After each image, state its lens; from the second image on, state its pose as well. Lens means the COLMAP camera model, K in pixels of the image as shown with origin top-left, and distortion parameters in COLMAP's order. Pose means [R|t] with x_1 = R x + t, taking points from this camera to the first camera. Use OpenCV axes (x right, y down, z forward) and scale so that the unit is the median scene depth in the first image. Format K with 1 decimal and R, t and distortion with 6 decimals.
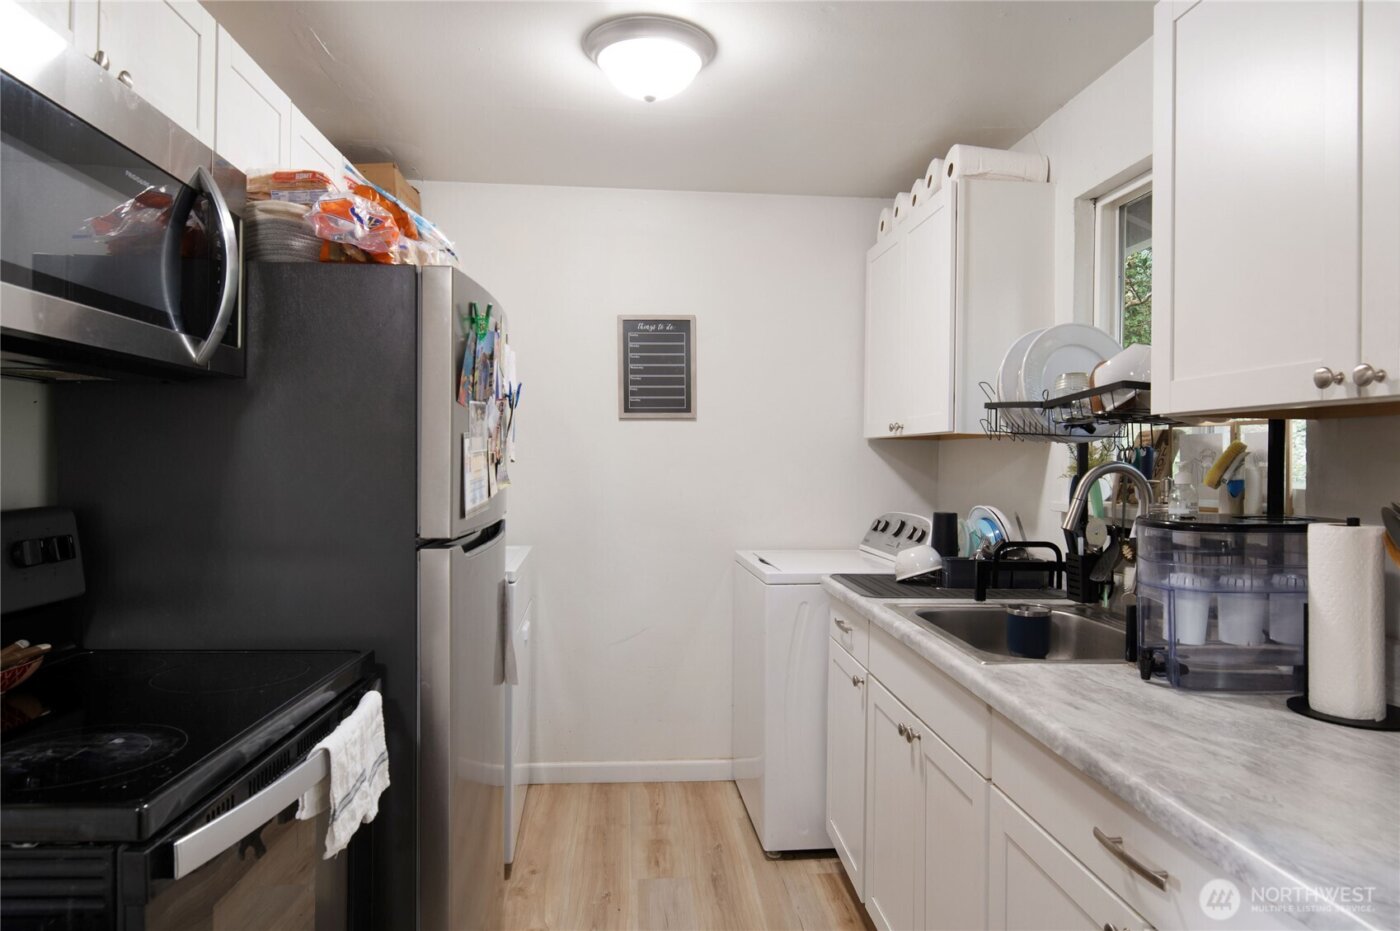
lens RADIAL K [[867.4, 0, 701.6], [0, 867.4, 461.7], [0, 0, 1]] dist [0.004166, -0.001273]
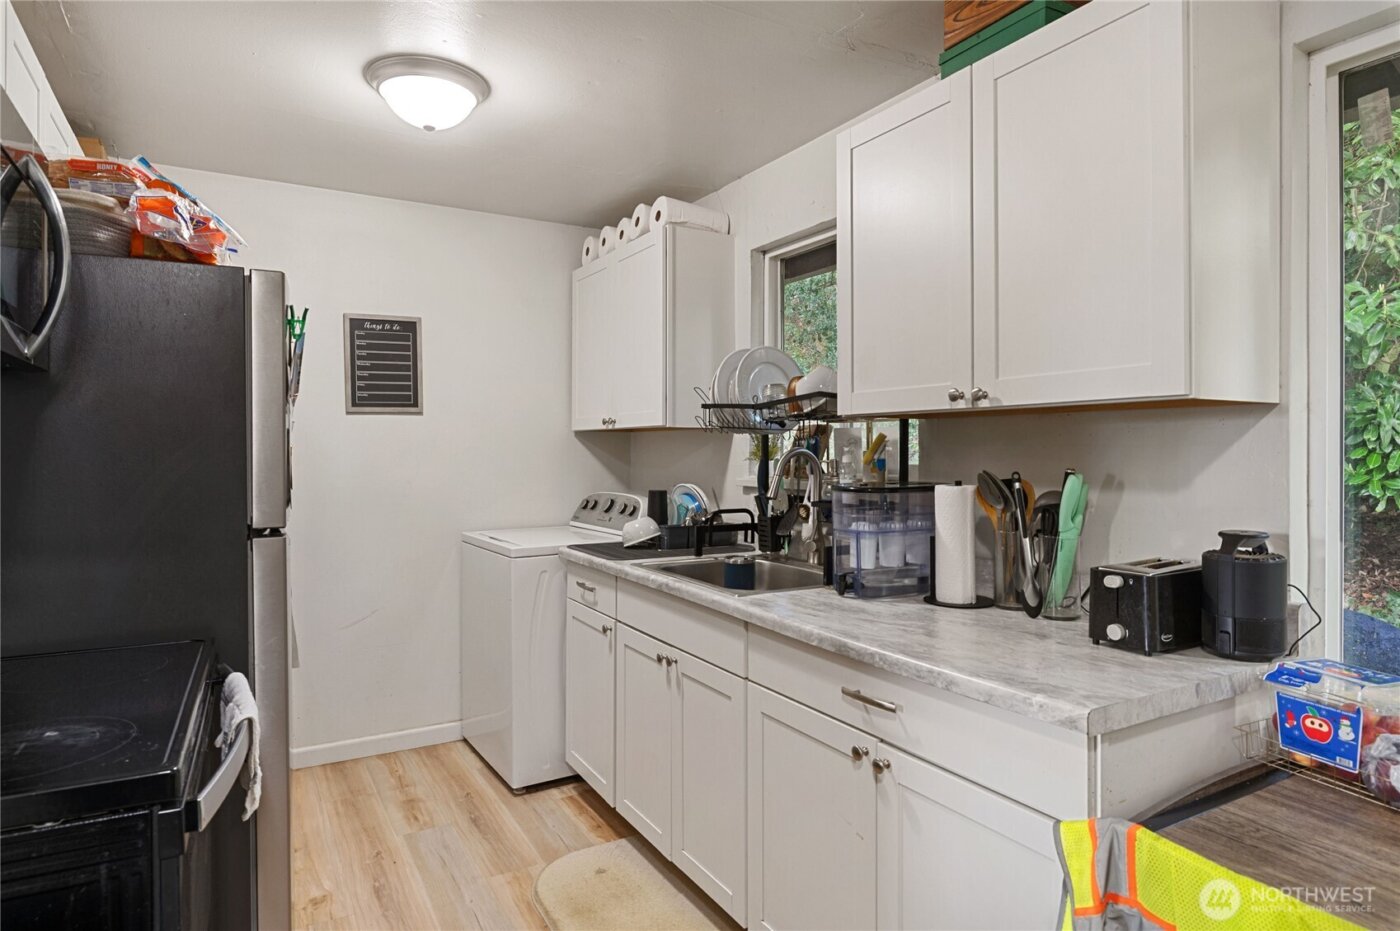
lens RADIAL K [[804.6, 0, 697.5], [0, 804.6, 457.1], [0, 0, 1]] dist [0.002138, -0.001096]
pose [[0.904003, -0.016683, 0.427200, -0.203063], [0.013272, 0.999852, 0.010961, -0.001281], [-0.427320, -0.004239, 0.904091, -0.091333]]
